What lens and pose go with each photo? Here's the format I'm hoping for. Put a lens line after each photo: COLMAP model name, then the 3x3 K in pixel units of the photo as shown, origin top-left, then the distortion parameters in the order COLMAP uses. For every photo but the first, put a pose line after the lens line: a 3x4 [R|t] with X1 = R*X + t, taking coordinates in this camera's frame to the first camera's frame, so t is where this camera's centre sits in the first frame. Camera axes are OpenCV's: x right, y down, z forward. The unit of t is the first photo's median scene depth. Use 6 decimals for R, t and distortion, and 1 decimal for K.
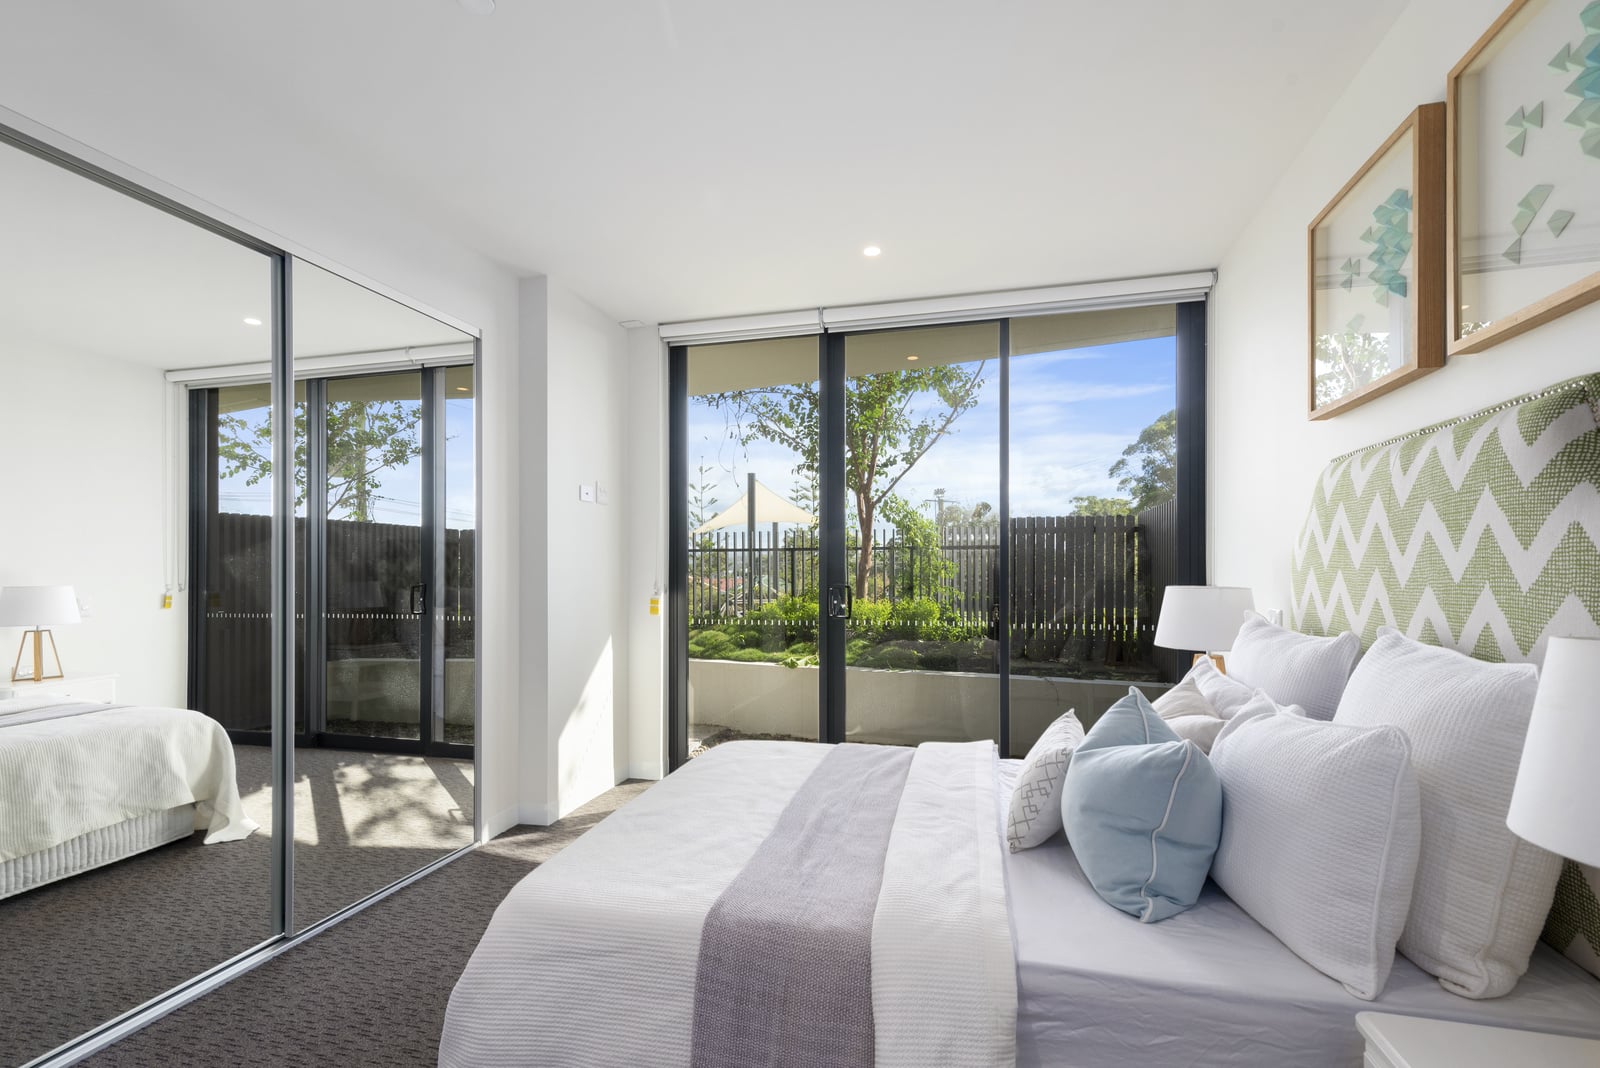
lens RADIAL K [[733.5, 0, 795.1], [0, 733.5, 574.3], [0, 0, 1]] dist [0.001186, -0.000269]
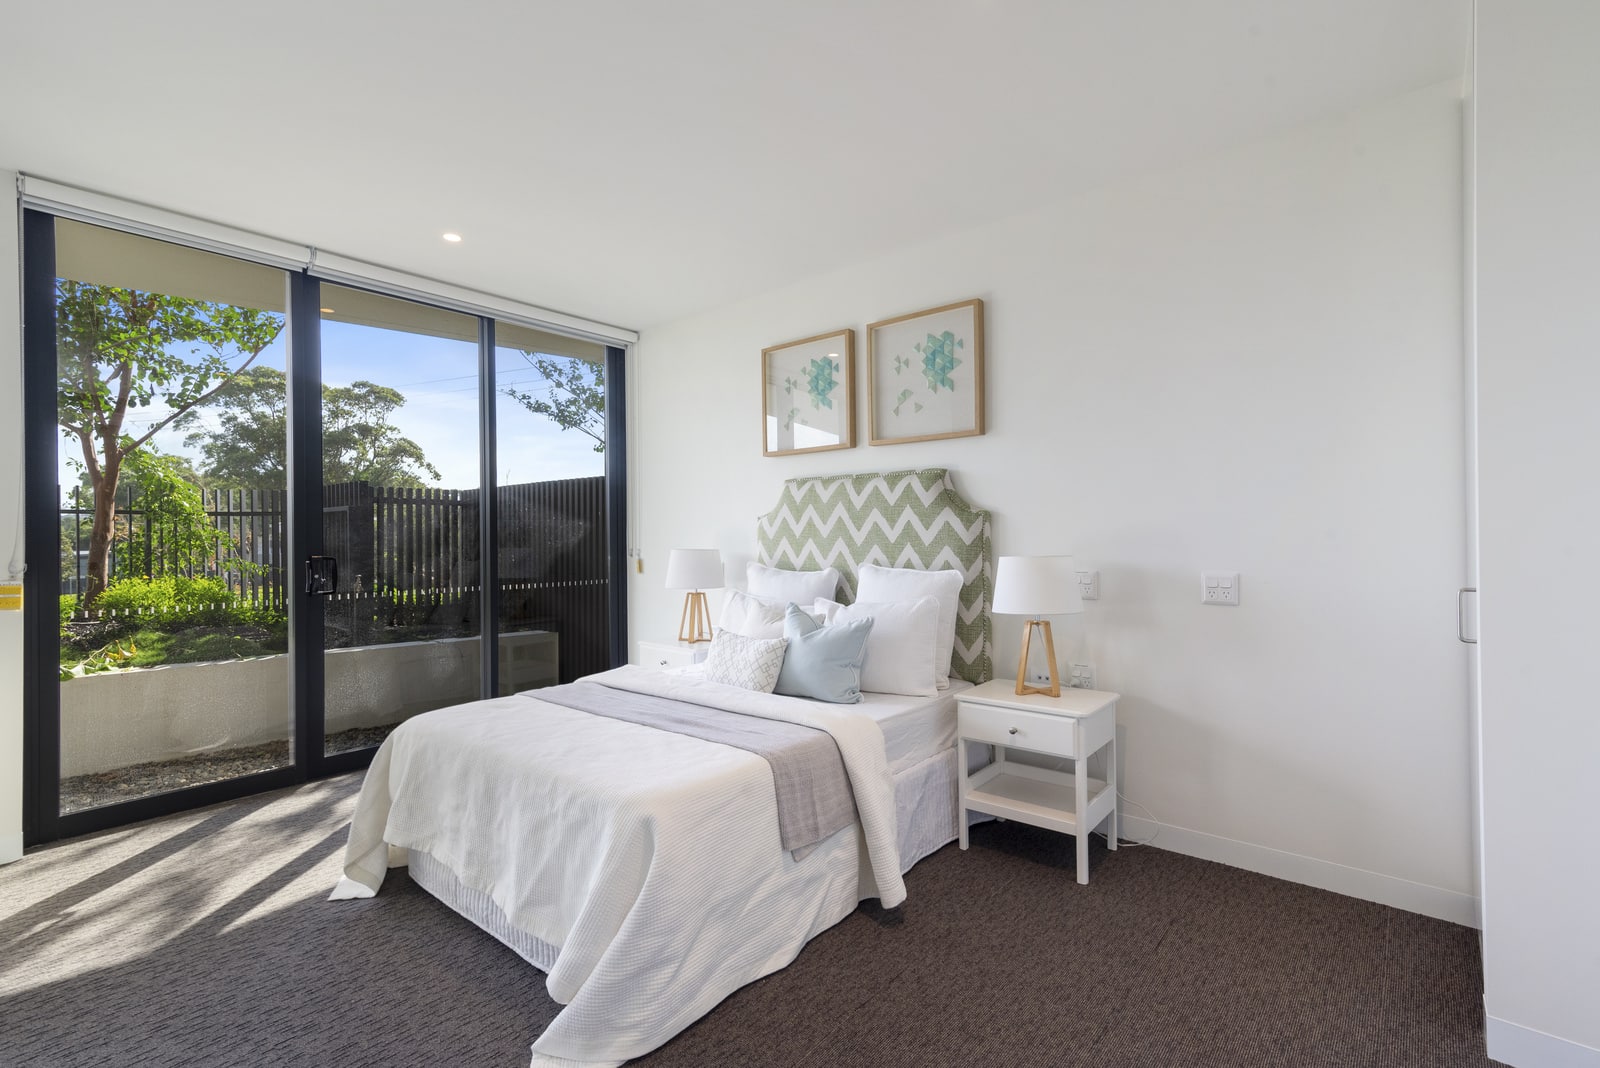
lens RADIAL K [[729.1, 0, 795.8], [0, 729.1, 539.3], [0, 0, 1]] dist [0.003189, 0.000580]
pose [[0.423331, -0.005732, 0.905957, -0.516784], [0.011079, 0.999938, 0.001150, -0.002331], [-0.905907, 0.009550, 0.423369, 0.092397]]
